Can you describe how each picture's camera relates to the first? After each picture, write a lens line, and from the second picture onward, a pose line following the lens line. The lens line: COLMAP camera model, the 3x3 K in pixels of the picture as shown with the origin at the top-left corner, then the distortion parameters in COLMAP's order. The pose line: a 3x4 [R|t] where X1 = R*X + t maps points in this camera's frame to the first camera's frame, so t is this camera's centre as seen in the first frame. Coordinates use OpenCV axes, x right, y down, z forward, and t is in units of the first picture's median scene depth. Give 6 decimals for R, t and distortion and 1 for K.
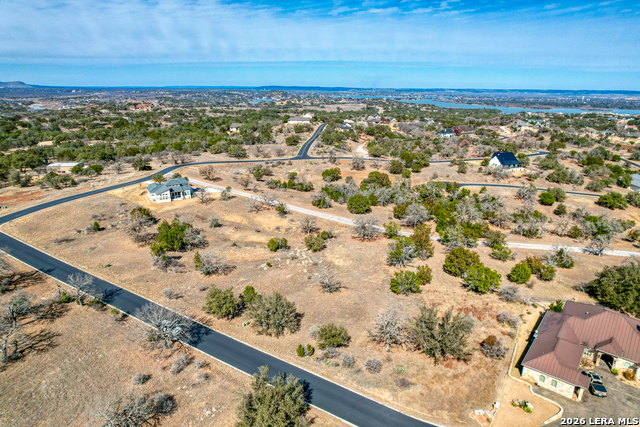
lens RADIAL K [[409.6, 0, 319.4], [0, 409.6, 215.1], [0, 0, 1]] dist [-0.066343, 0.053653]
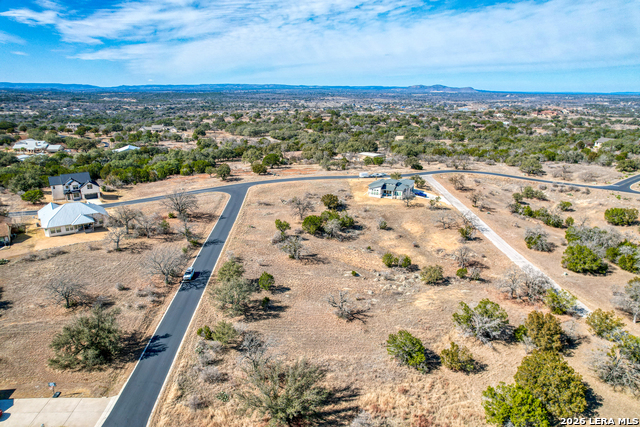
lens RADIAL K [[409.6, 0, 322.4], [0, 409.6, 213.6], [0, 0, 1]] dist [-0.066343, 0.053653]
pose [[0.580043, 0.233661, -0.780354, 0.303609], [-0.246074, 0.963483, 0.105587, -0.054131], [0.776530, 0.130780, 0.616359, 0.177169]]
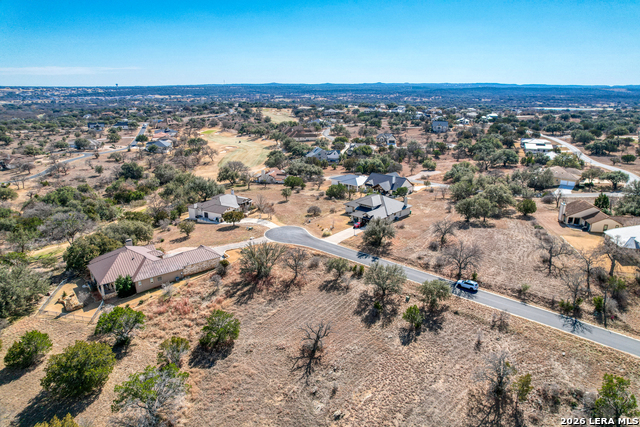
lens RADIAL K [[409.6, 0, 320.1], [0, 409.6, 215.6], [0, 0, 1]] dist [-0.066343, 0.053653]
pose [[-0.982412, -0.072379, 0.172130, -0.049458], [0.038628, 0.823105, 0.566574, -0.212581], [-0.182689, 0.563258, -0.805832, 0.693052]]
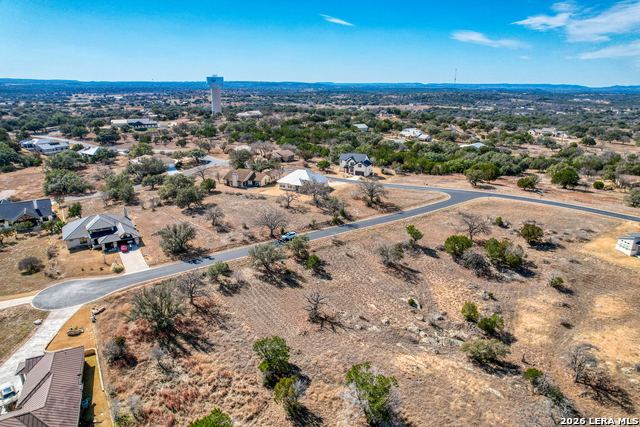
lens RADIAL K [[409.6, 0, 319.6], [0, 409.6, 215.6], [0, 0, 1]] dist [-0.066343, 0.053653]
pose [[-0.427844, 0.263248, -0.864668, 0.346250], [-0.277440, 0.872215, 0.402825, -0.174267], [0.860219, 0.412240, -0.300137, 0.557862]]
